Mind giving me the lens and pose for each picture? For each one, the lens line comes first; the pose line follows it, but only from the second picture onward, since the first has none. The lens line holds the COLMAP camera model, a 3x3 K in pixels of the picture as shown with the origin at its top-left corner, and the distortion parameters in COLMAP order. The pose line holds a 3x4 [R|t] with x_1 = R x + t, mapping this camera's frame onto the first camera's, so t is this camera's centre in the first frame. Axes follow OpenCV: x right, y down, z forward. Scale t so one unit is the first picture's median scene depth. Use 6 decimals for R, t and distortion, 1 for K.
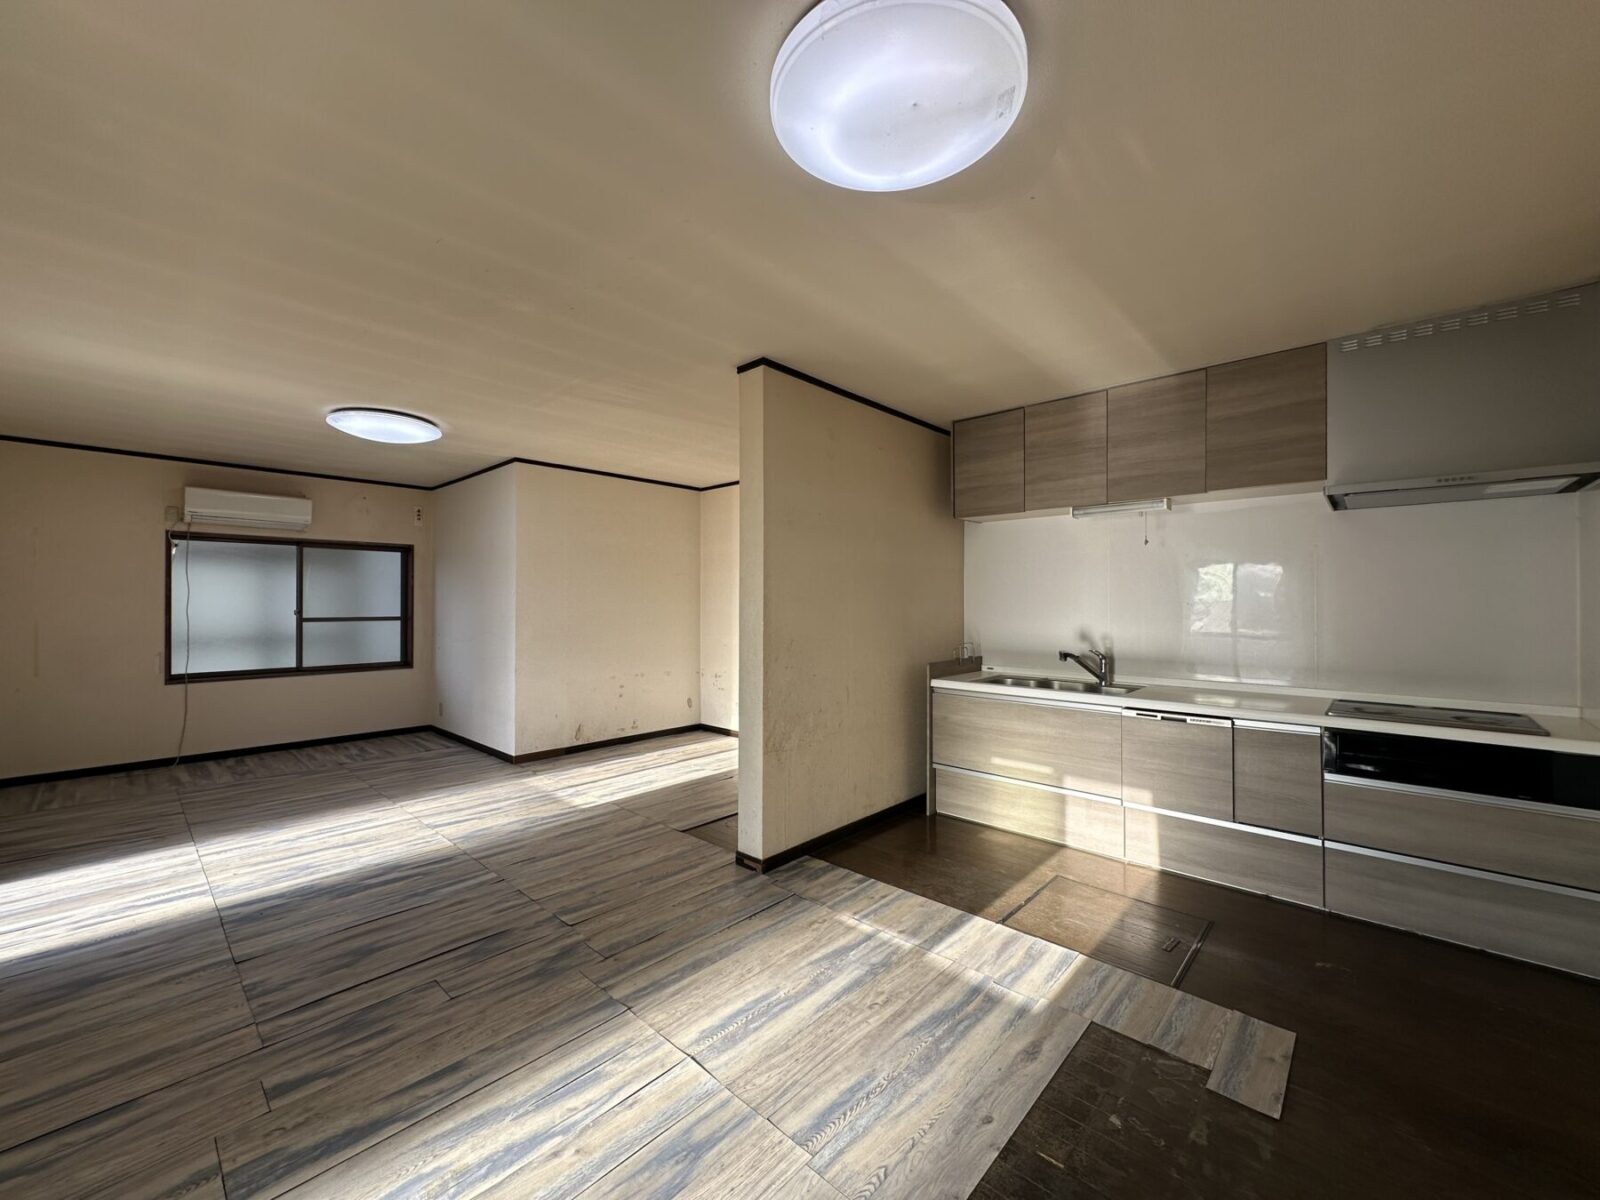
lens RADIAL K [[635.6, 0, 796.8], [0, 635.6, 600.6], [0, 0, 1]] dist [-0.002768, -0.000226]
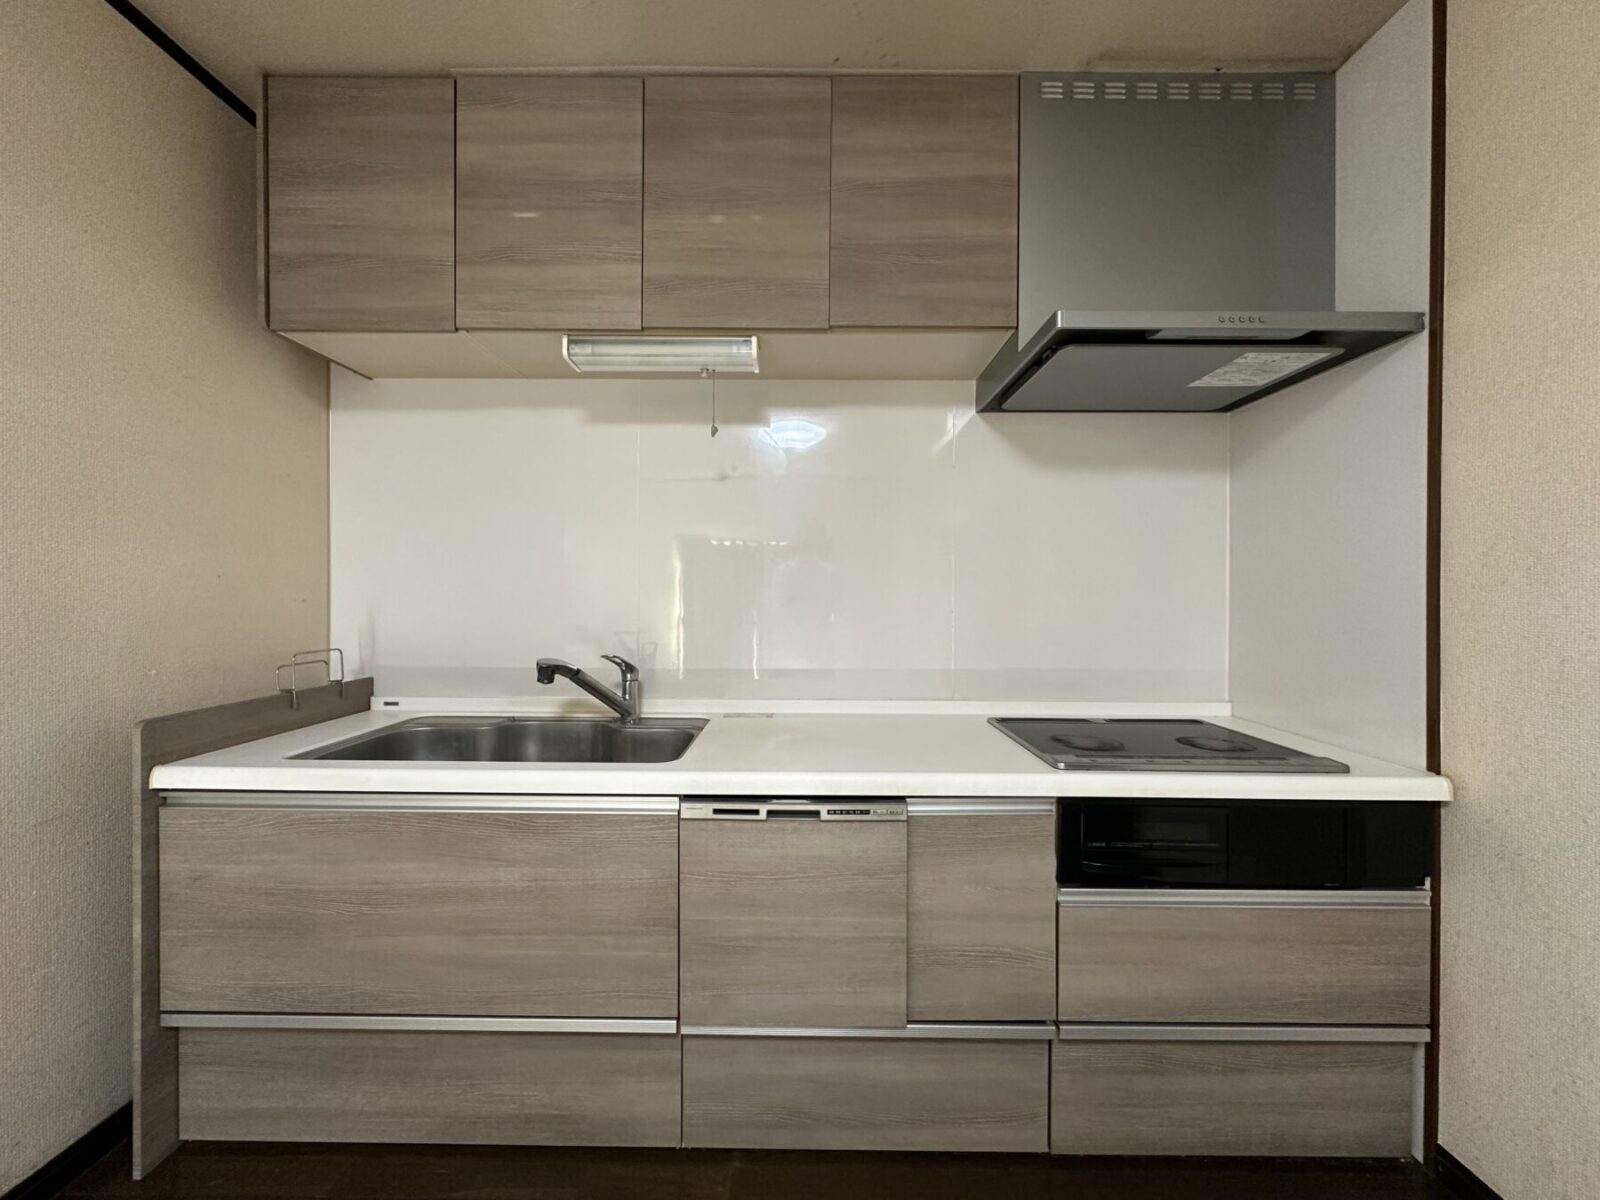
lens RADIAL K [[635.6, 0, 799.3], [0, 635.6, 600.7], [0, 0, 1]] dist [-0.002768, -0.000226]
pose [[0.738541, -0.002388, 0.674204, 0.240720], [-0.006430, 0.999923, 0.010585, 0.030464], [-0.674178, -0.012153, 0.738469, 0.531433]]
